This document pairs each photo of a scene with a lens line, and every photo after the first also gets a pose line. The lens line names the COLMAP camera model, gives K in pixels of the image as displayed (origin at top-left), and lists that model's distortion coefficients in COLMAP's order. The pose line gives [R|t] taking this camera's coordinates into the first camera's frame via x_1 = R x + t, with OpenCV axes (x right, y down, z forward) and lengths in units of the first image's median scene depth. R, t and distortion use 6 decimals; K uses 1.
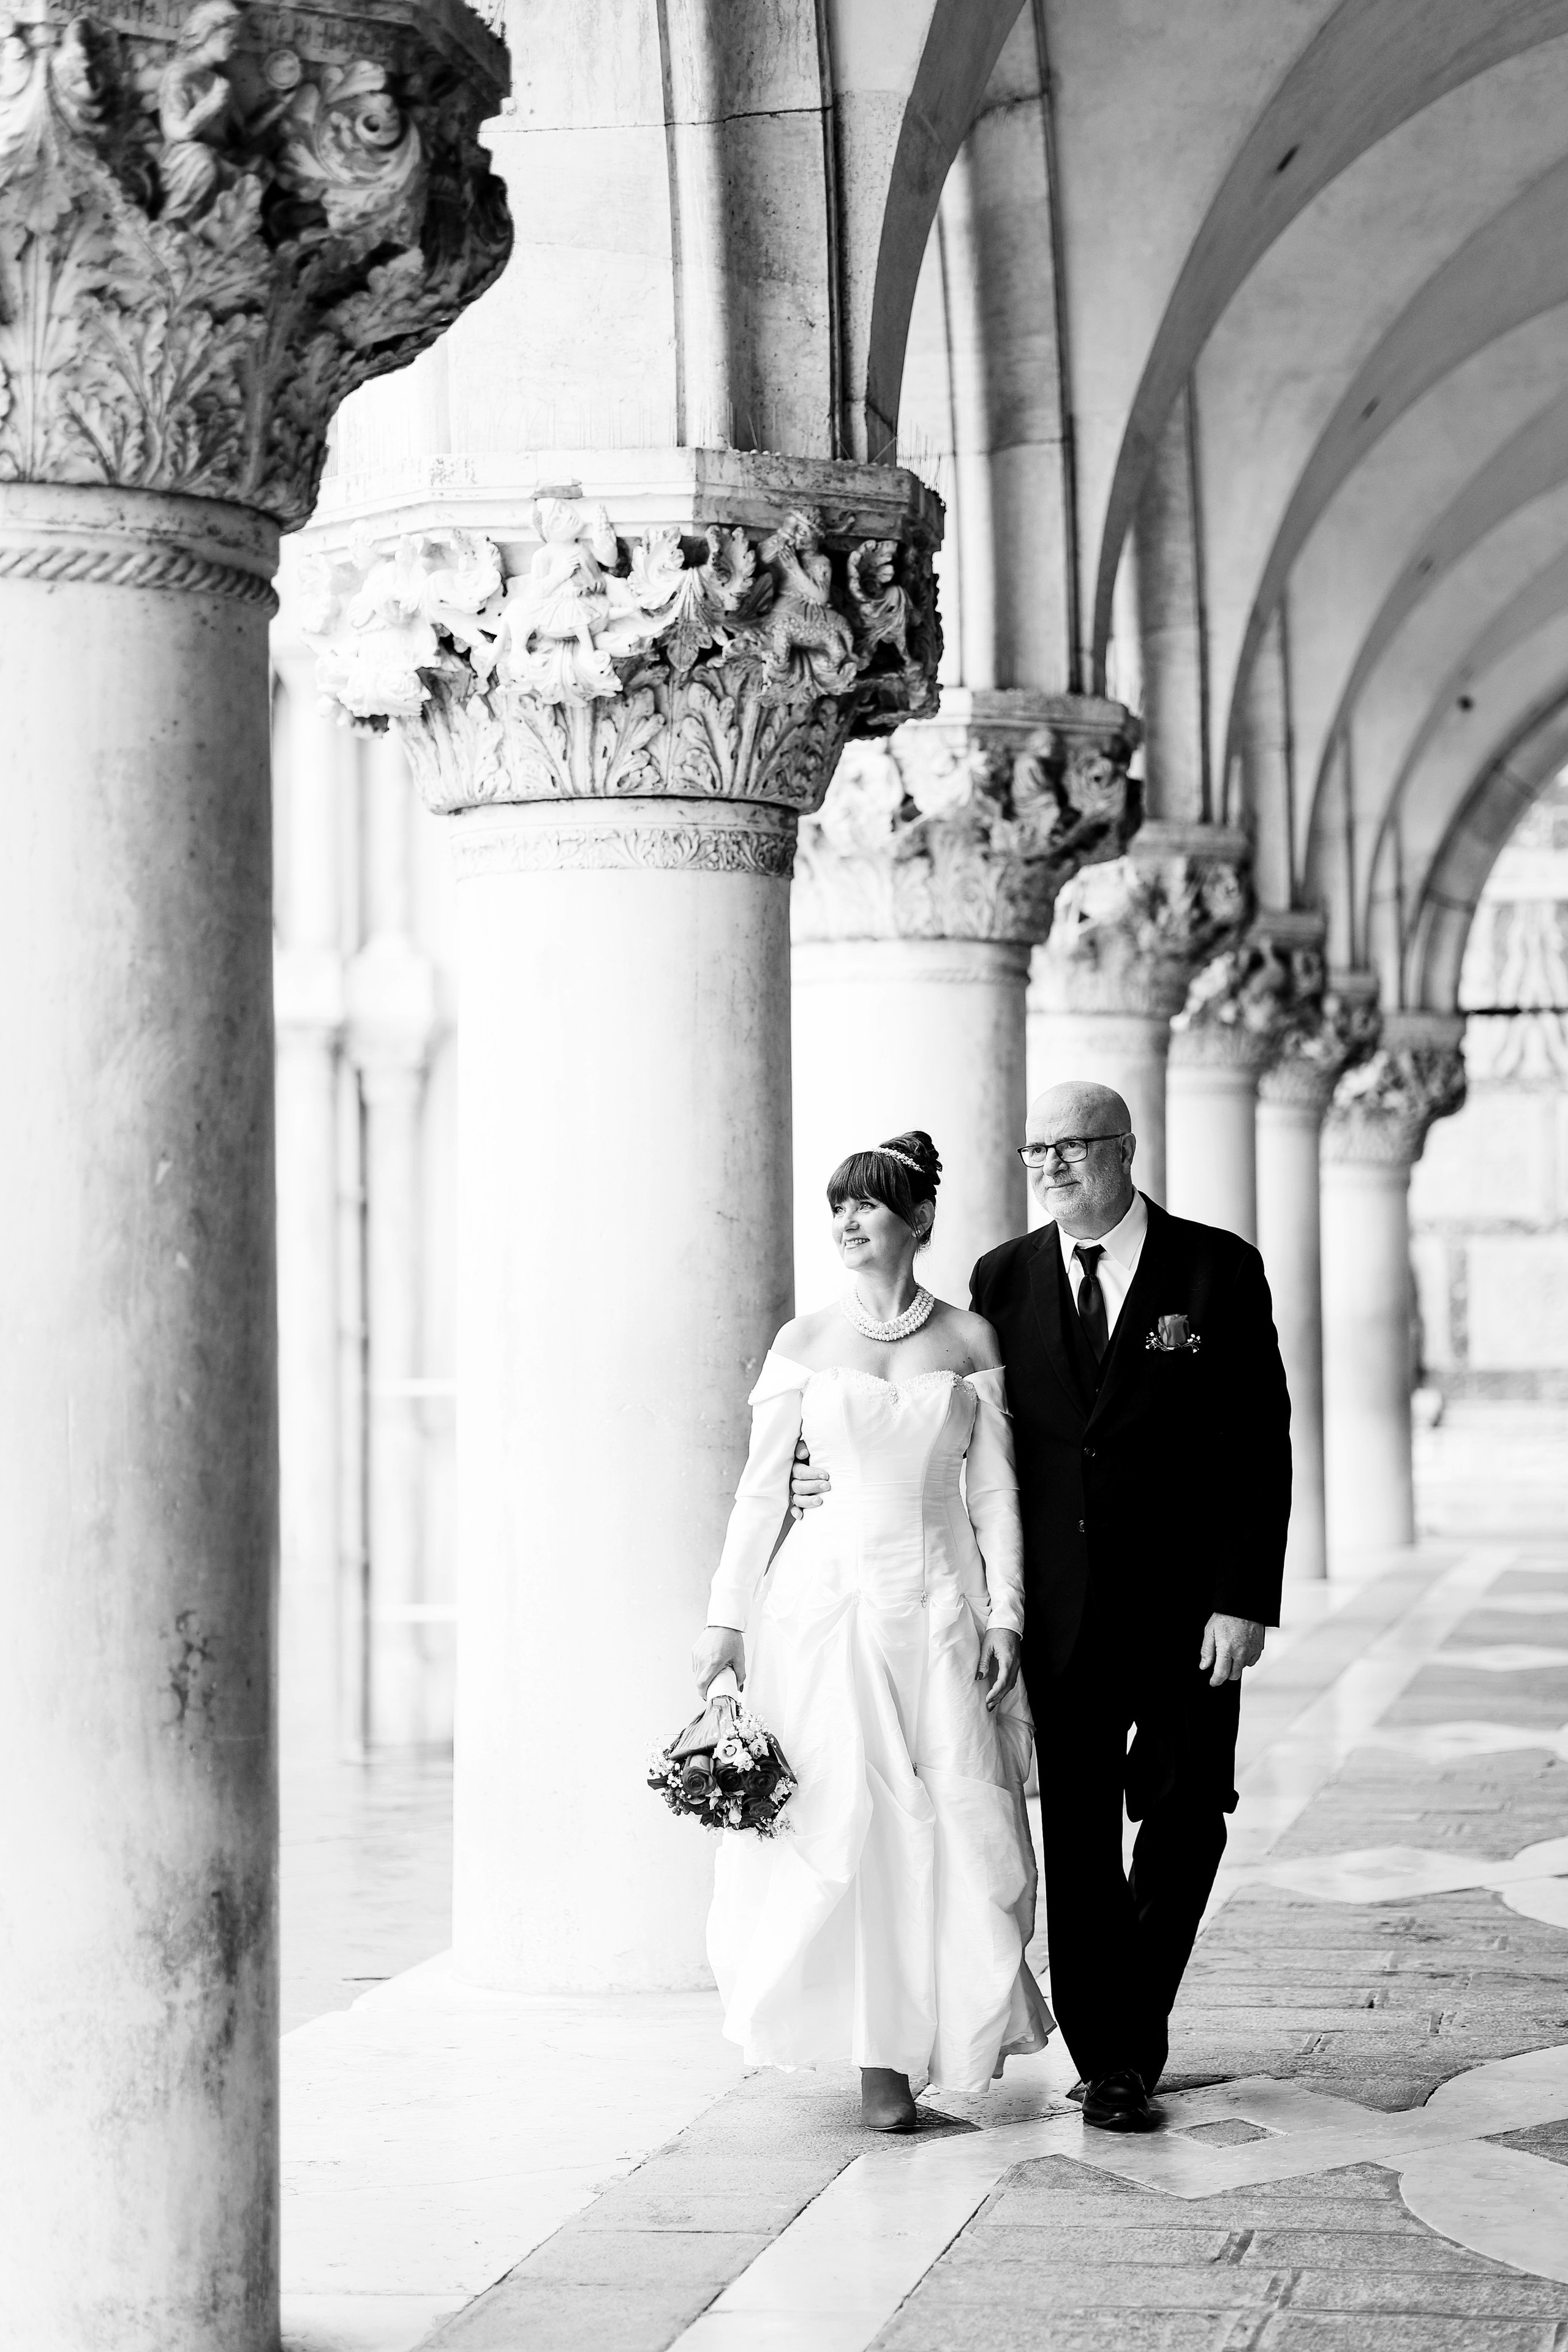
lens RADIAL K [[5515.0, 0, 768.1], [0, 5515.0, 1189.8], [0, 0, 1]] dist [0.190826, 0.000000]
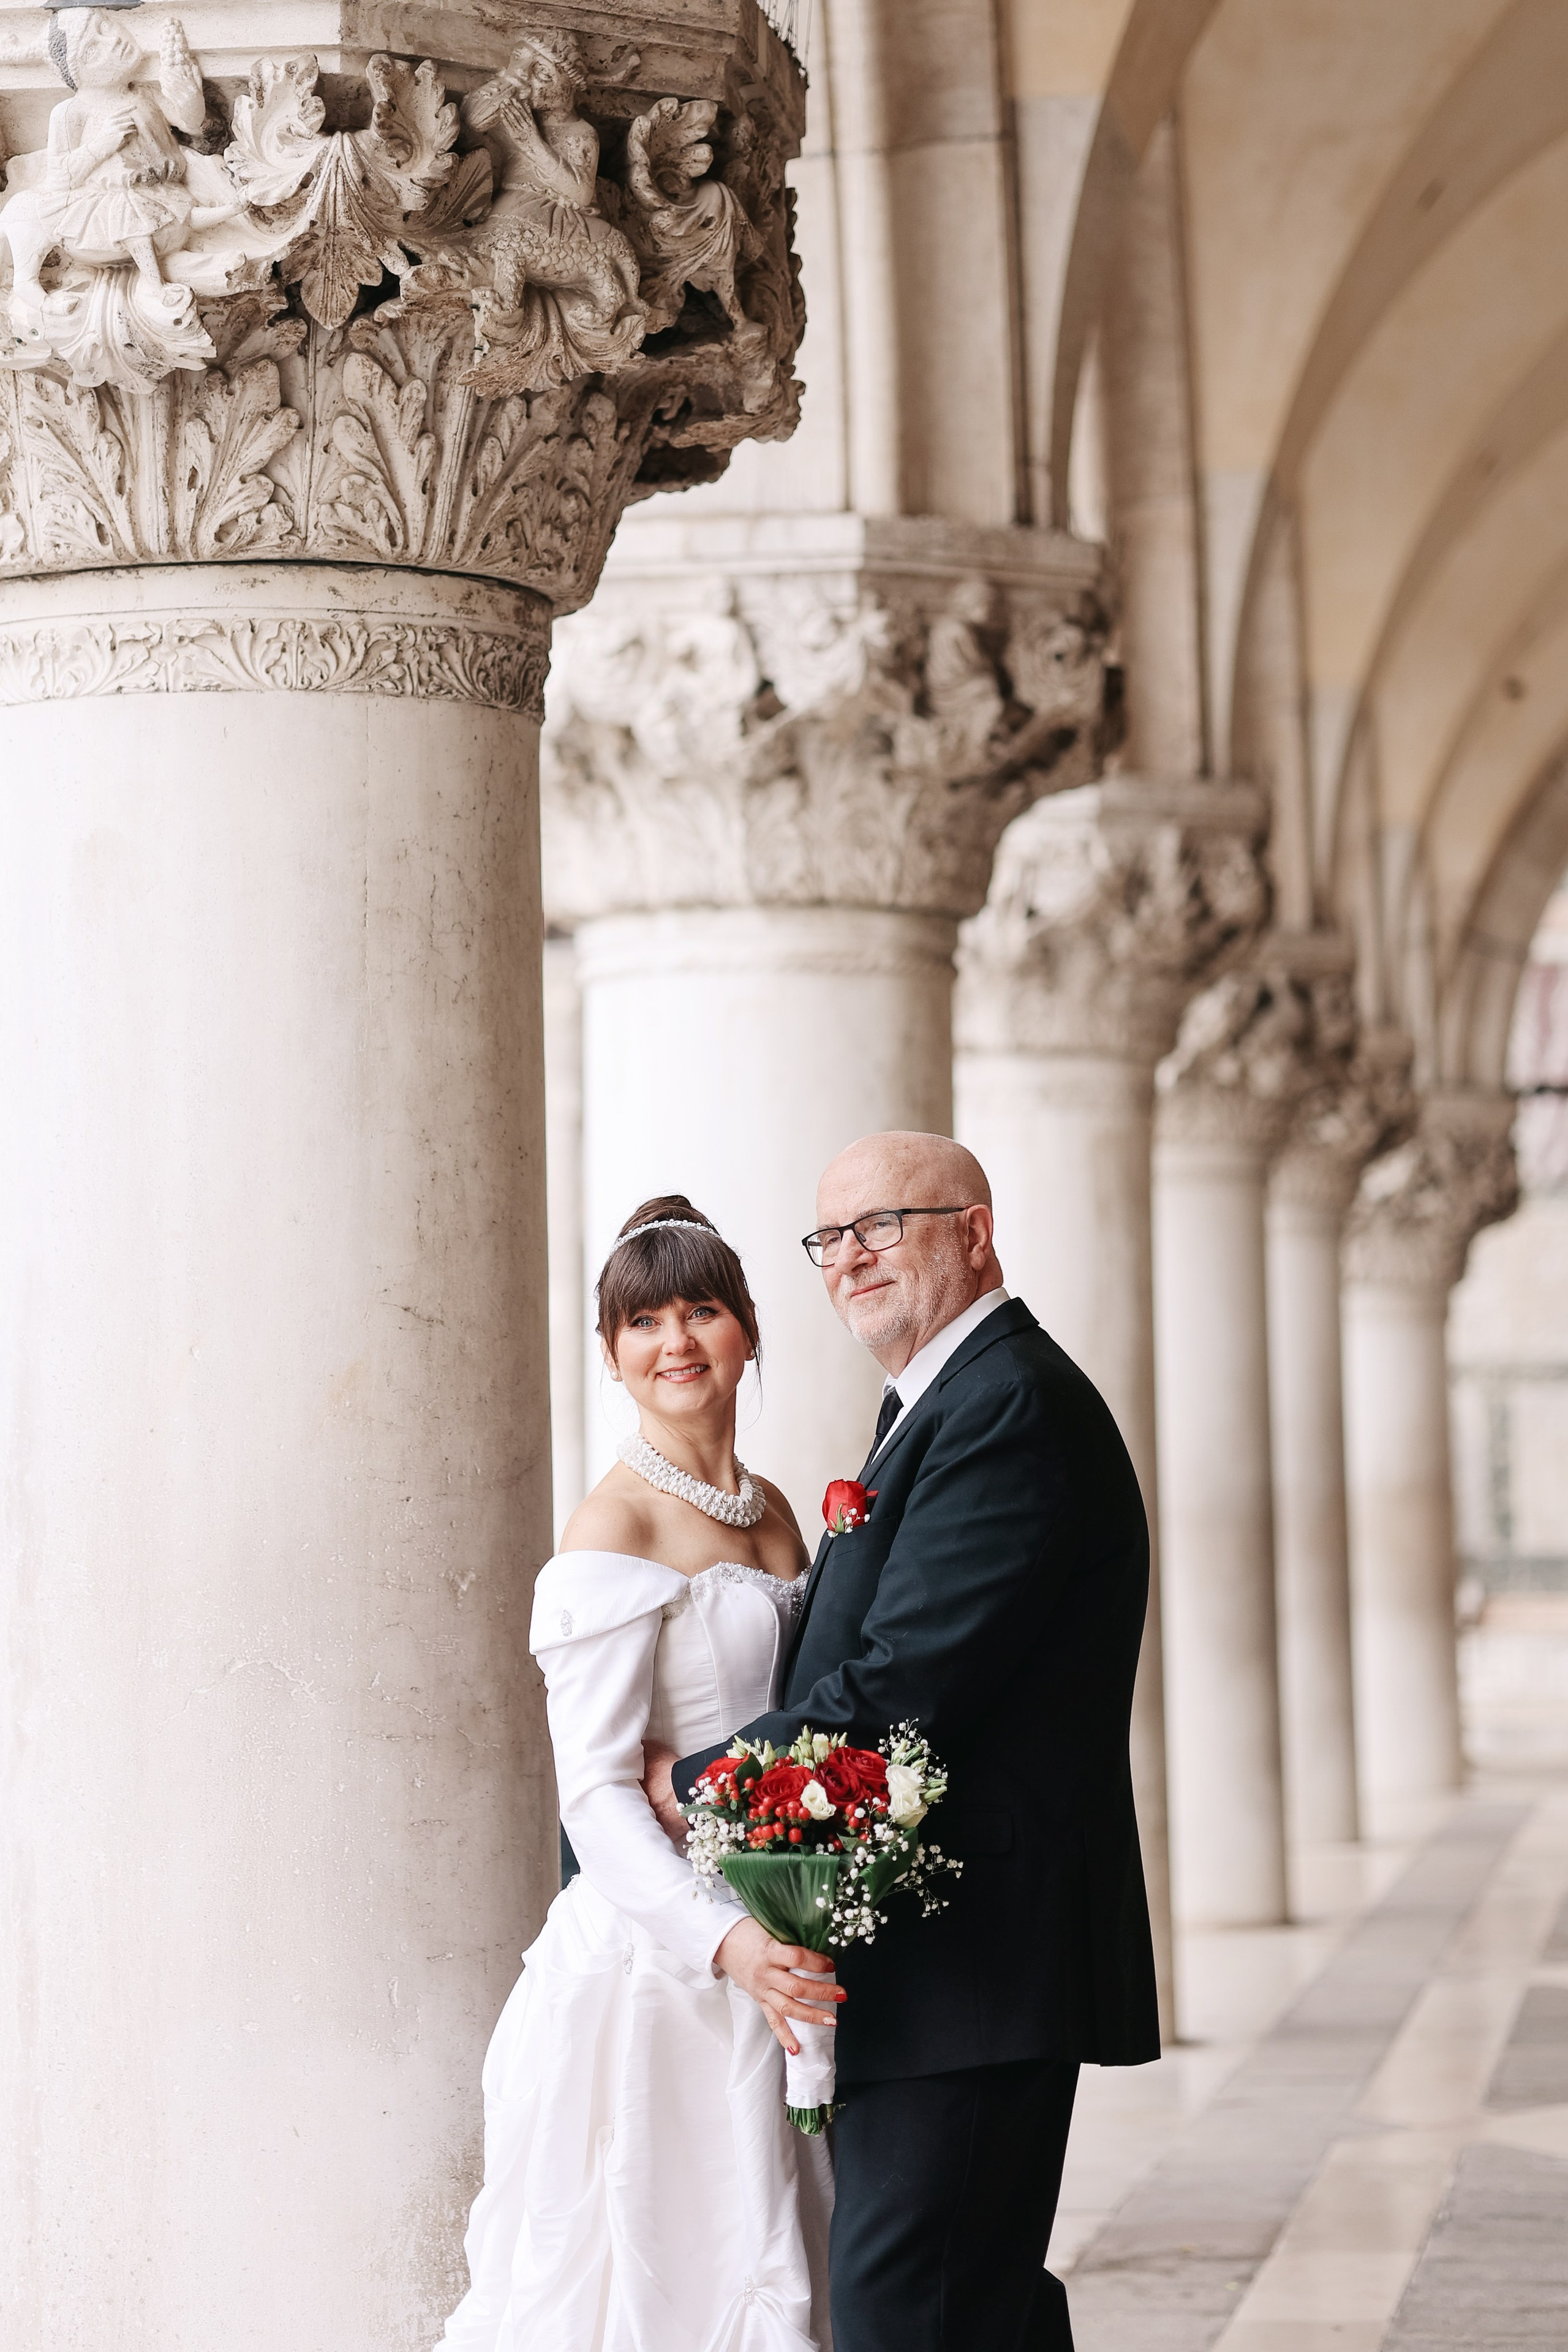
lens RADIAL K [[5515.0, 0, 793.2], [0, 5515.0, 1152.0], [0, 0, 1]] dist [0.190826, 0.000000]
pose [[0.999782, -0.007809, 0.019360, 0.015520], [0.008552, 0.999217, -0.038624, 0.008171], [-0.019043, 0.038782, 0.999066, 0.356841]]
